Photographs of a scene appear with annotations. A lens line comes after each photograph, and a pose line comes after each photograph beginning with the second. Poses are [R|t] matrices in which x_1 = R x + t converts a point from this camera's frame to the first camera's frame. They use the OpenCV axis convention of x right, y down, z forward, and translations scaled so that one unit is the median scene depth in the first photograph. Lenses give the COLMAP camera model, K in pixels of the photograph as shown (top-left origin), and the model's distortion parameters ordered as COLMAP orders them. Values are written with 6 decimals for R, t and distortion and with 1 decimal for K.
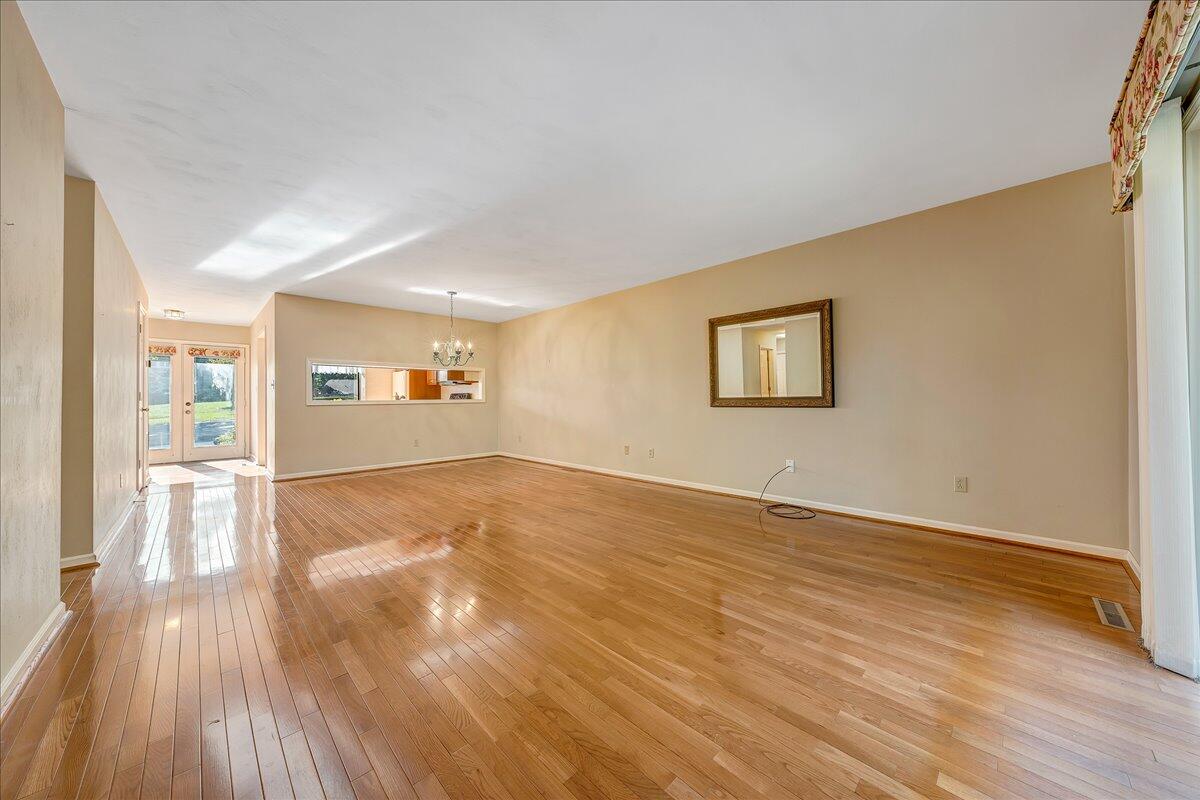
lens RADIAL K [[411.7, 0, 601.7], [0, 411.7, 395.1], [0, 0, 1]] dist [-0.002280, -0.000041]
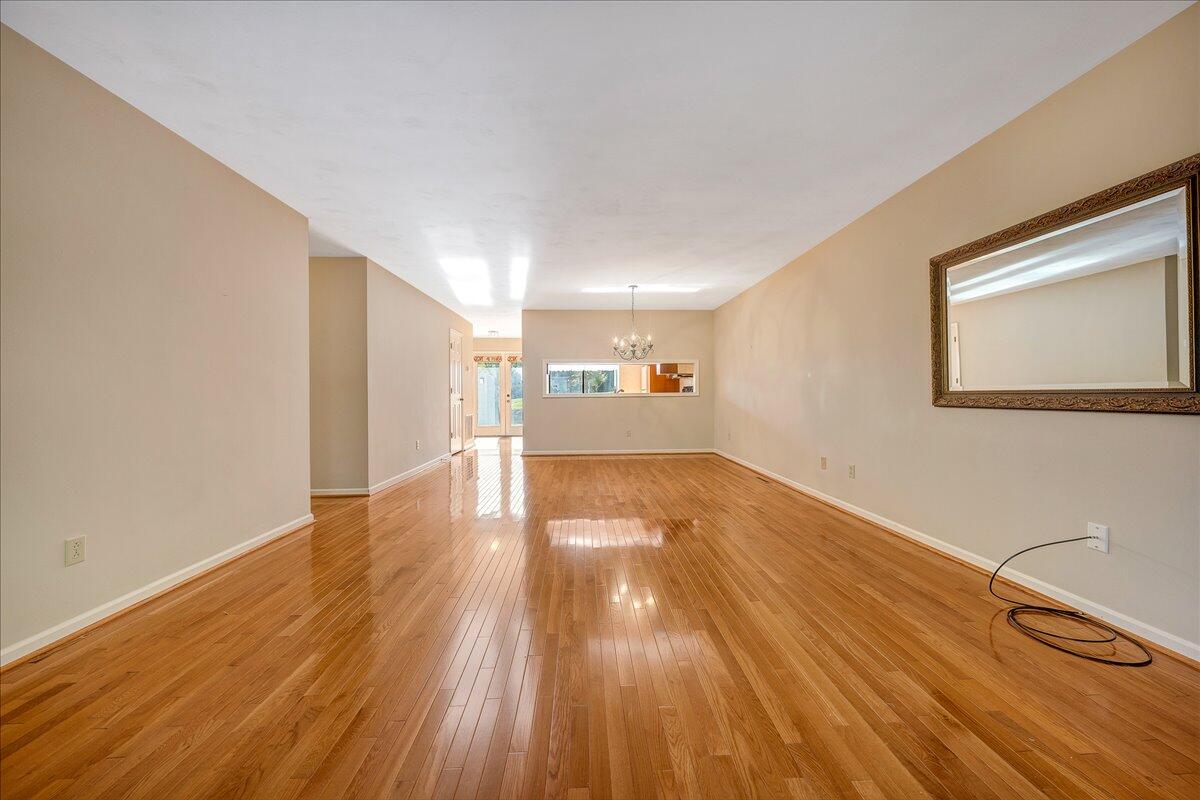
lens RADIAL K [[411.7, 0, 601.7], [0, 411.7, 395.1], [0, 0, 1]] dist [-0.002280, -0.000041]
pose [[0.745643, 0.004566, -0.666330, 0.265928], [0.007851, 0.999847, 0.015636, -0.000893], [0.666300, -0.016890, 0.745493, 0.211056]]
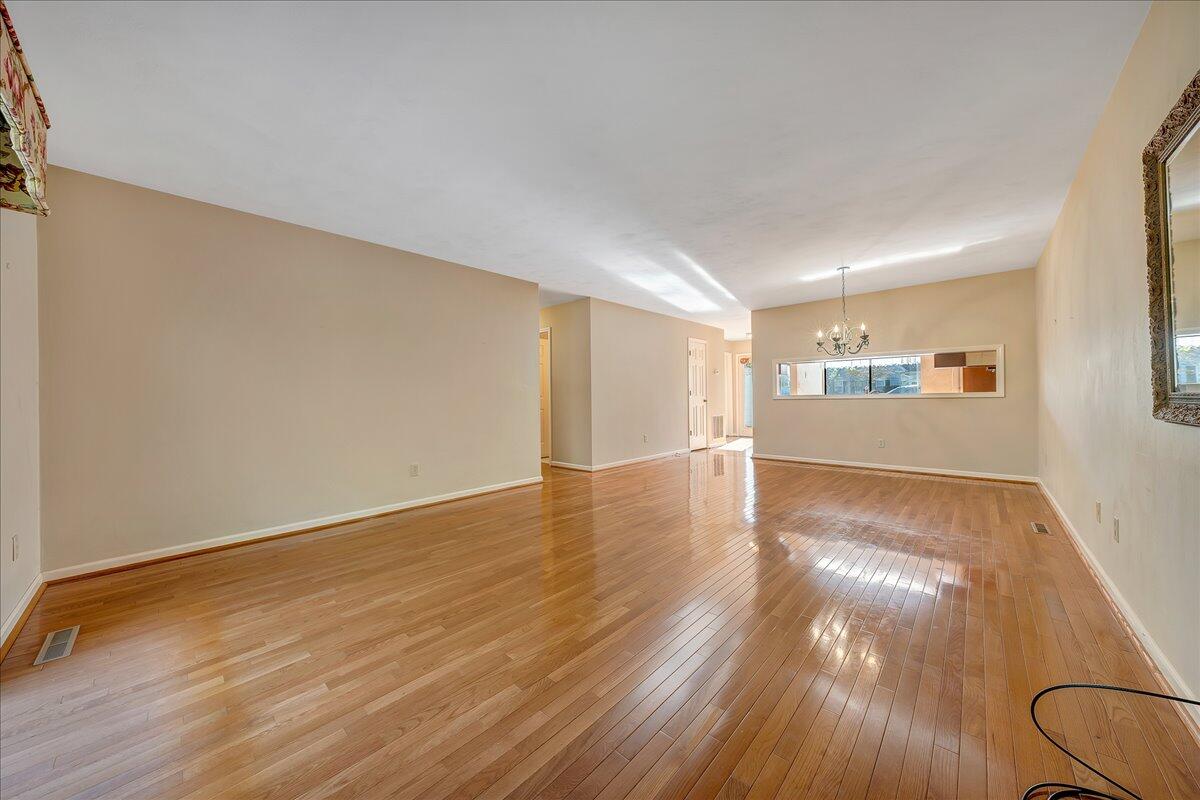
lens RADIAL K [[412.8, 0, 595.9], [0, 412.8, 392.1], [0, 0, 1]] dist [-0.000374, -0.000086]
pose [[0.040641, -0.005567, -0.999158, 0.494680], [0.021449, 0.999759, -0.004698, -0.001607], [0.998944, -0.021240, 0.040751, 0.484354]]
